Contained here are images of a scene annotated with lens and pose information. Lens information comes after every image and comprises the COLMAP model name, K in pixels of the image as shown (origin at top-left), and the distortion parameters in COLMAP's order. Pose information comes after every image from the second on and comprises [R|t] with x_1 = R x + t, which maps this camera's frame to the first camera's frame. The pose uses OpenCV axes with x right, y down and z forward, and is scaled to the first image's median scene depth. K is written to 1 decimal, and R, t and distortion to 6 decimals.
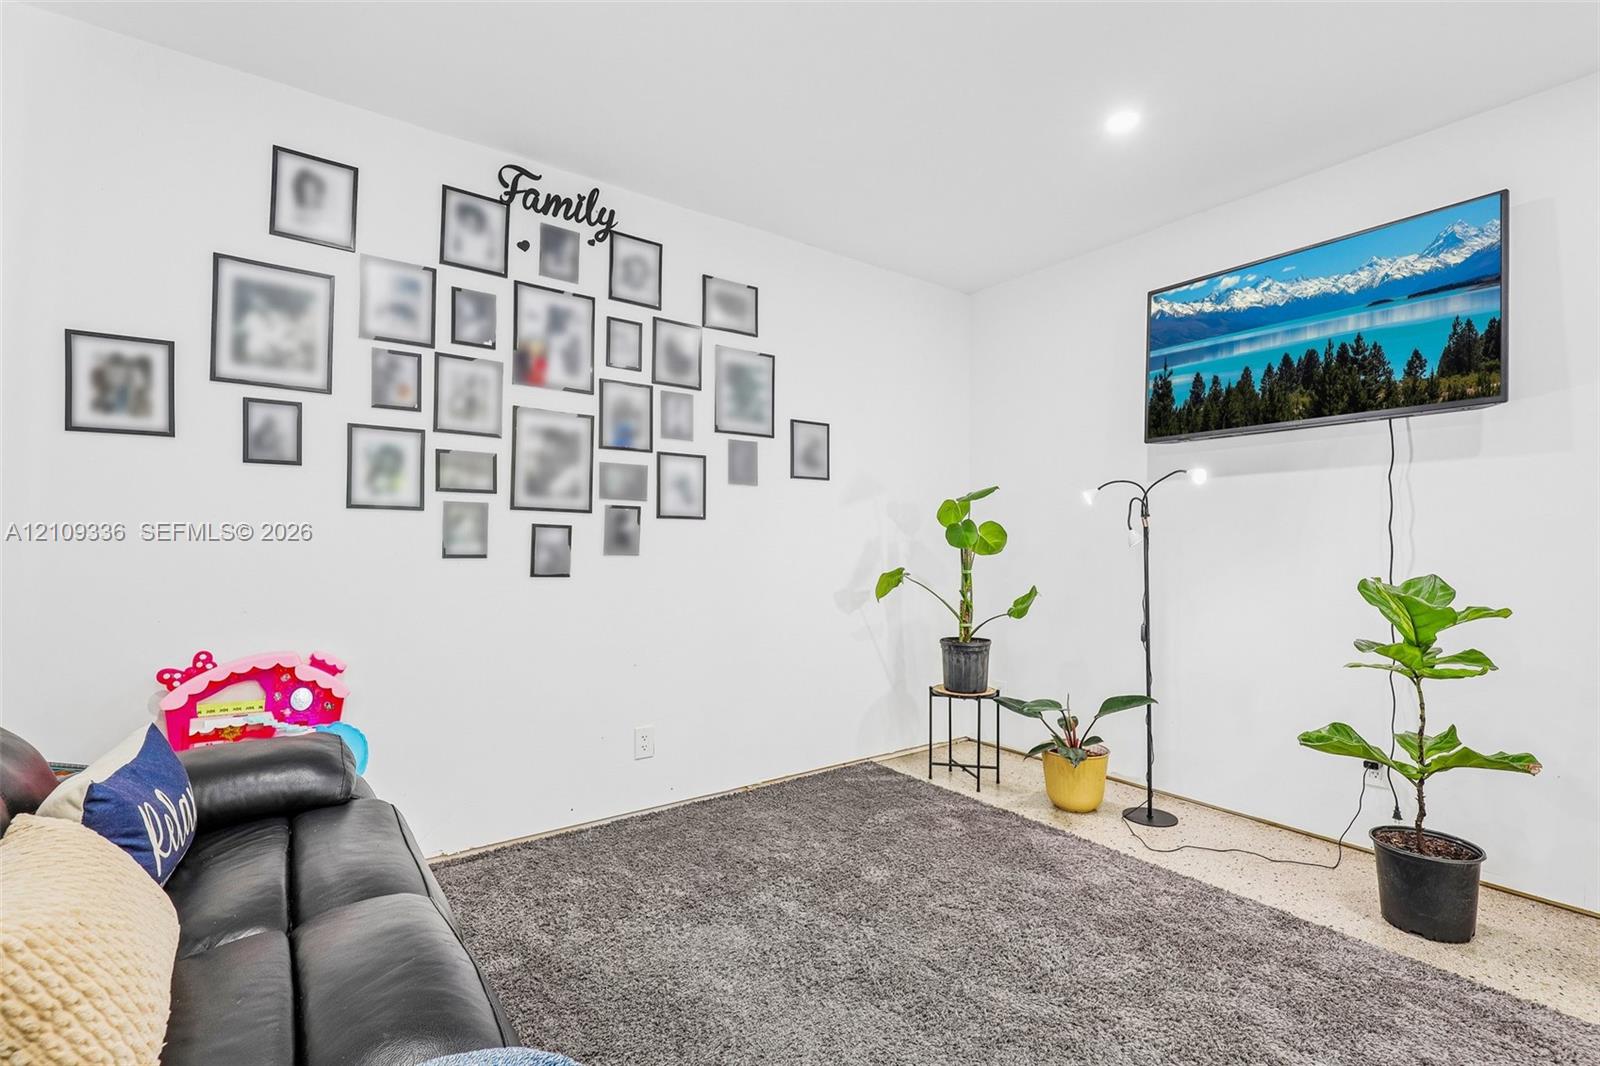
lens RADIAL K [[727.5, 0, 804.6], [0, 727.5, 535.7], [0, 0, 1]] dist [0.001840, -0.000479]
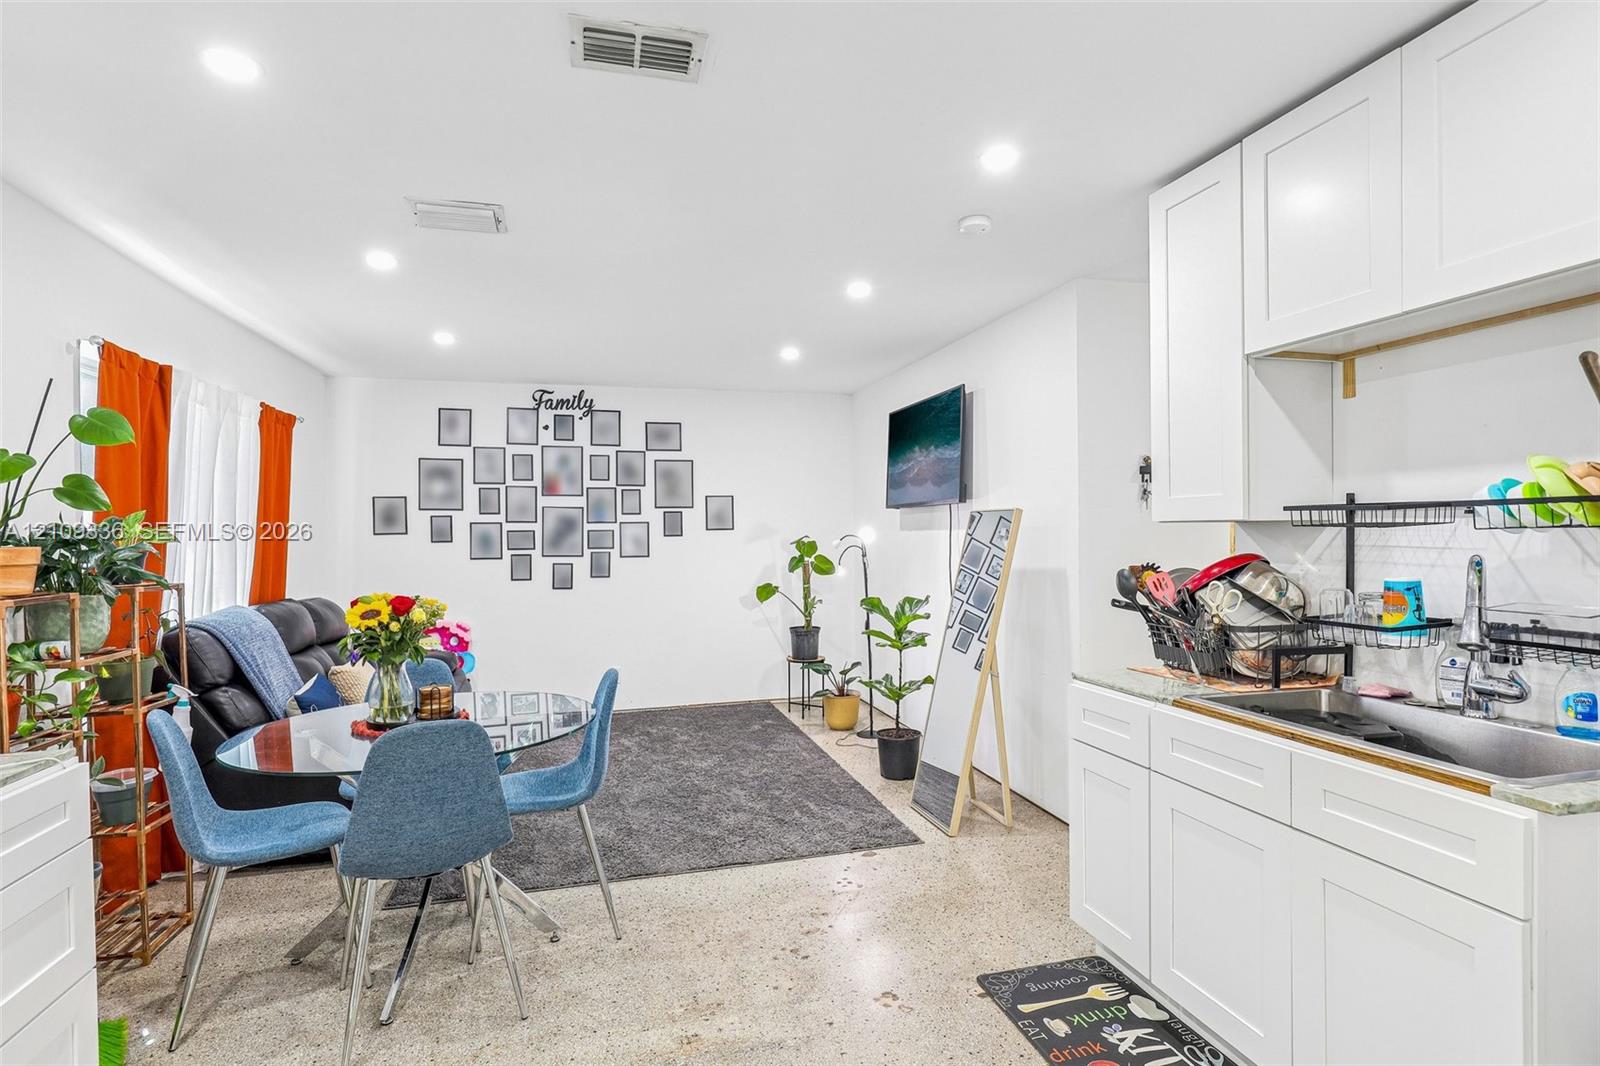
lens RADIAL K [[831.0, 0, 800.0], [0, 831.0, 533.0], [0, 0, 1]] dist [0.014602, -0.000263]
pose [[0.929479, -0.013183, -0.368638, 1.093890], [0.019383, 0.999726, 0.013120, -0.114238], [0.368364, -0.019340, 0.929480, -0.883781]]
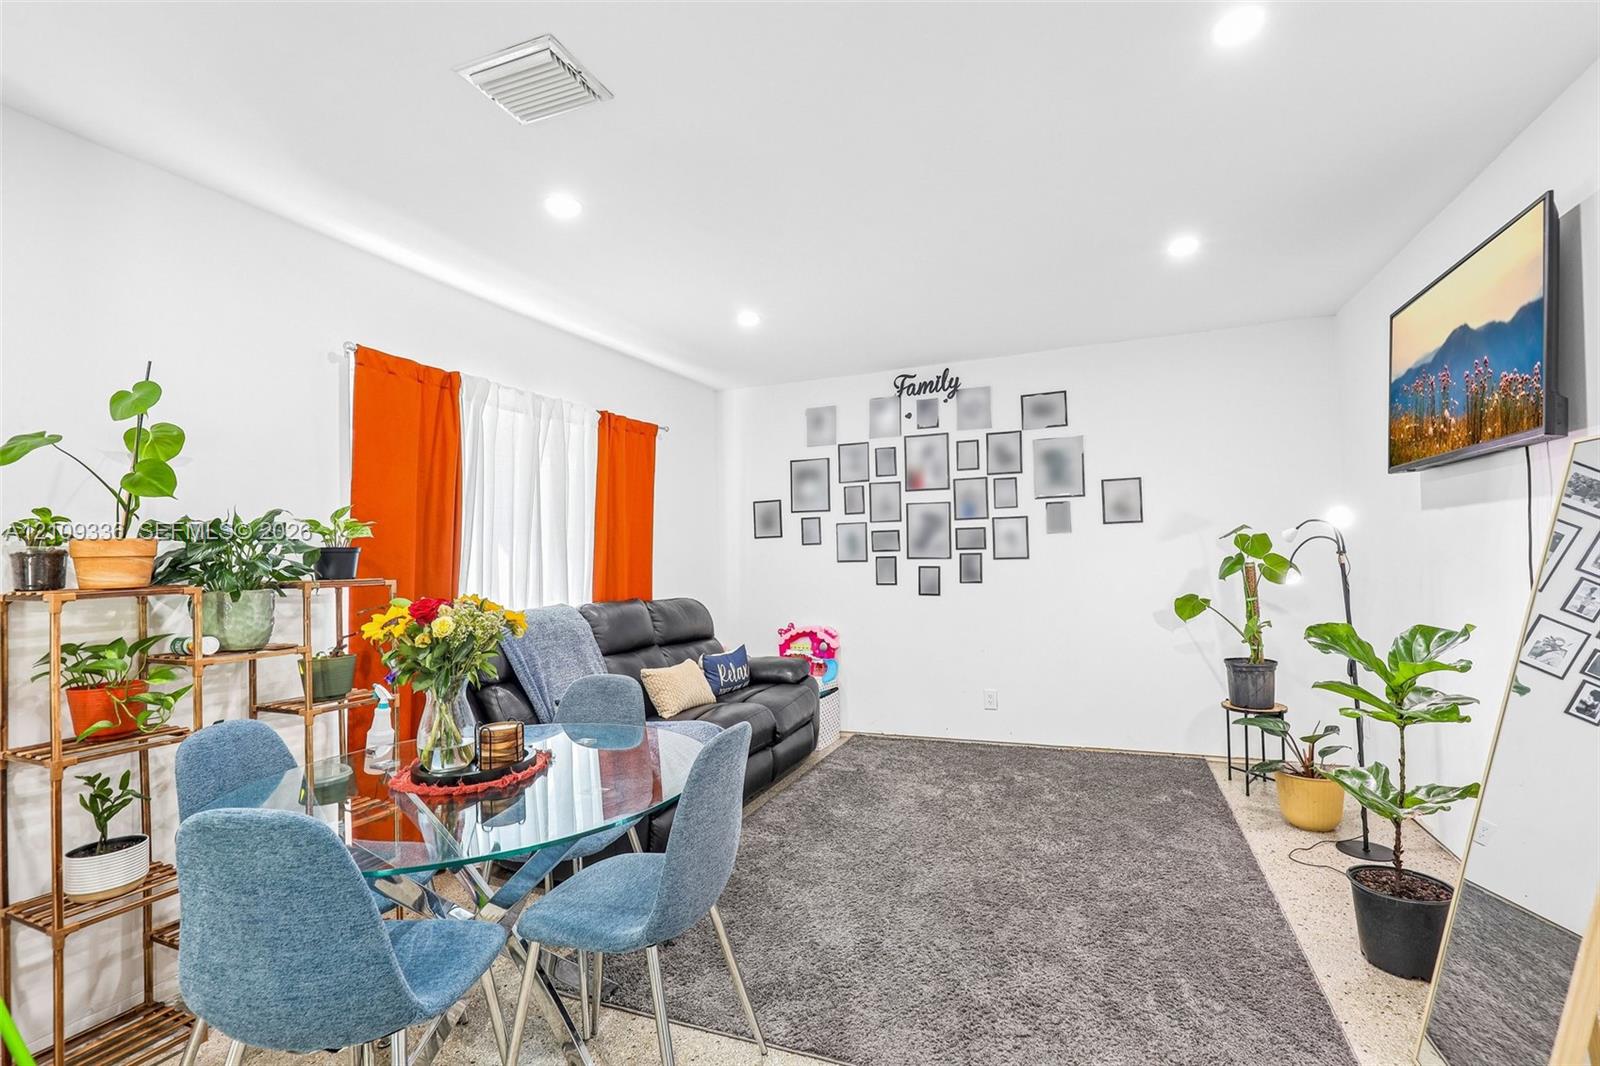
lens RADIAL K [[727.5, 0, 804.6], [0, 727.5, 535.7], [0, 0, 1]] dist [0.001840, -0.000479]
pose [[0.521747, -0.039090, -0.852204, 0.998909], [0.040944, 0.998946, -0.020754, -0.064250], [0.852117, -0.024064, 0.522798, -0.190863]]
